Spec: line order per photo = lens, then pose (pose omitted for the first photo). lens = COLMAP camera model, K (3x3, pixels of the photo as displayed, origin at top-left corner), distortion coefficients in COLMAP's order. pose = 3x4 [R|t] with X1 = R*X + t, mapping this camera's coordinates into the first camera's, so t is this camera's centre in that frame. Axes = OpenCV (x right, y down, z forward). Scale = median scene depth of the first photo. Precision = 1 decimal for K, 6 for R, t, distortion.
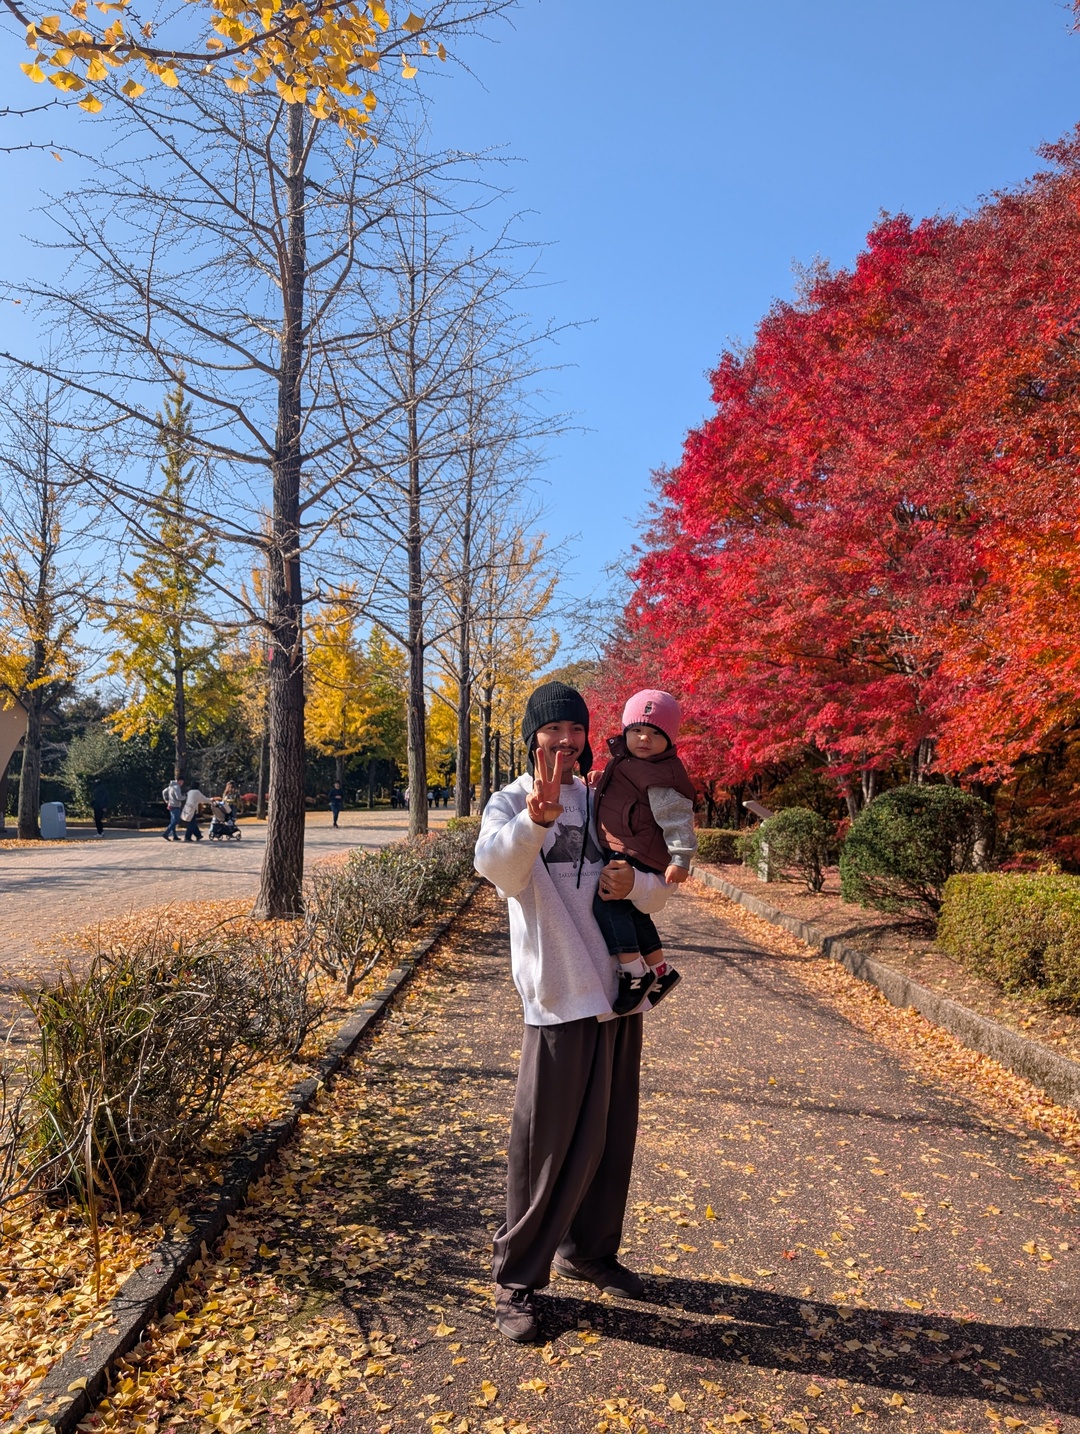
lens RADIAL K [[1022.7, 0, 536.7], [0, 1022.7, 669.0], [0, 0, 1]] dist [-0.008171, 0.001075]
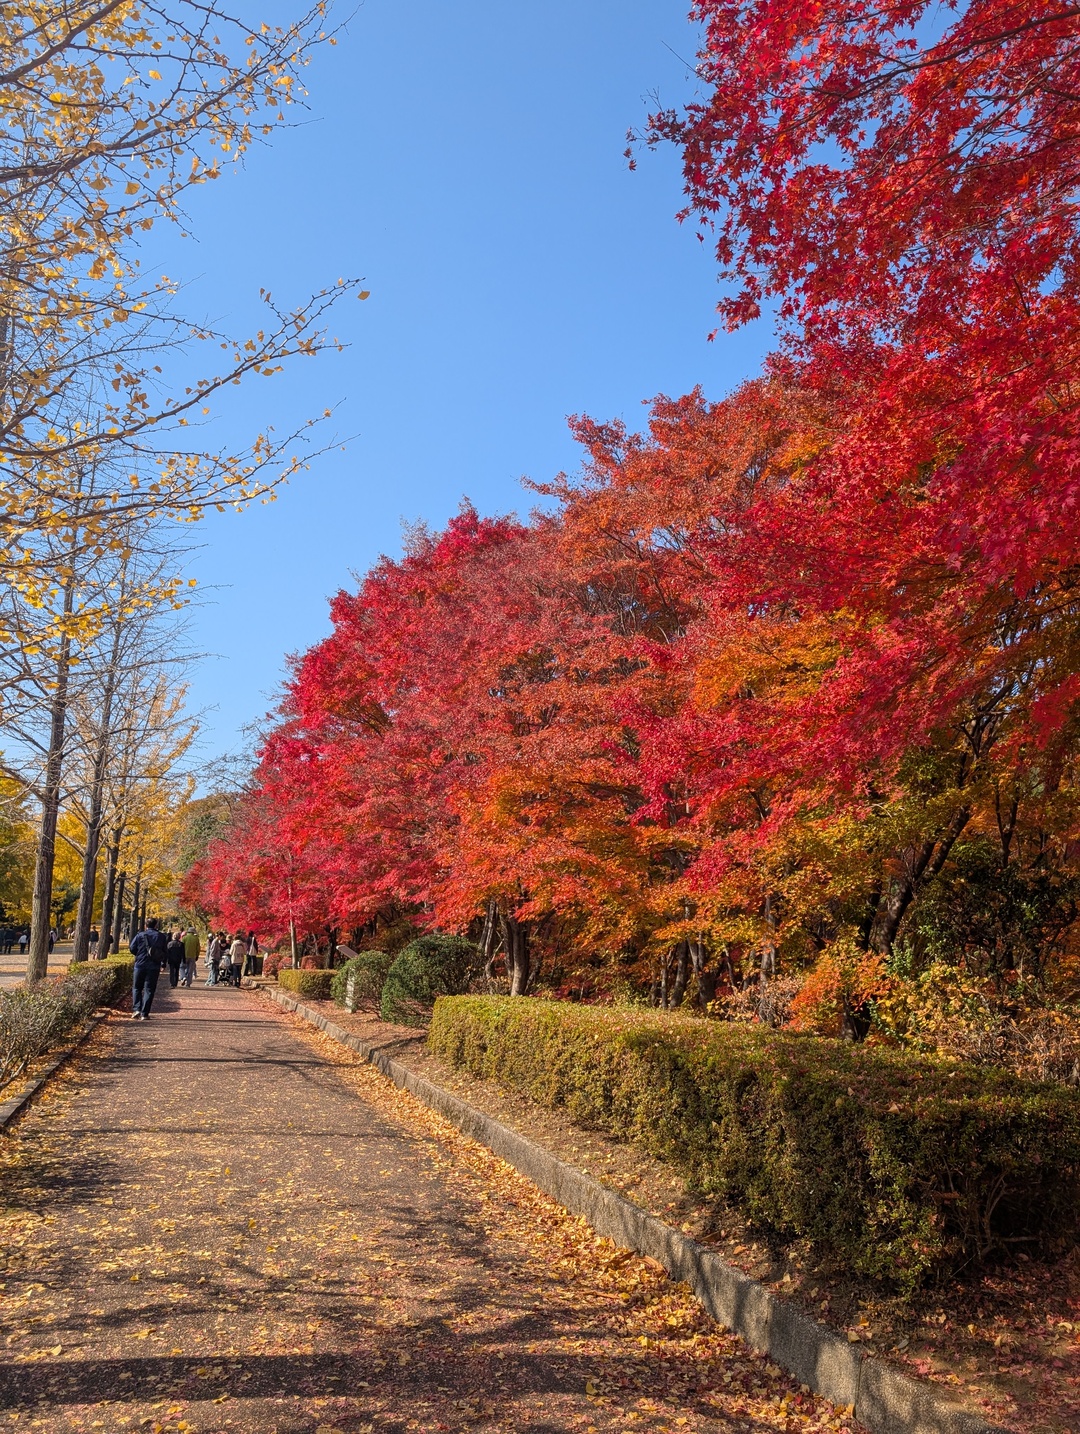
lens RADIAL K [[1022.7, 0, 536.7], [0, 1022.7, 669.0], [0, 0, 1]] dist [-0.008171, 0.001075]
pose [[0.942193, 0.078449, 0.325757, 0.004477], [-0.035150, 0.989983, -0.136741, -0.045088], [-0.333221, 0.117386, 0.935513, -0.301980]]
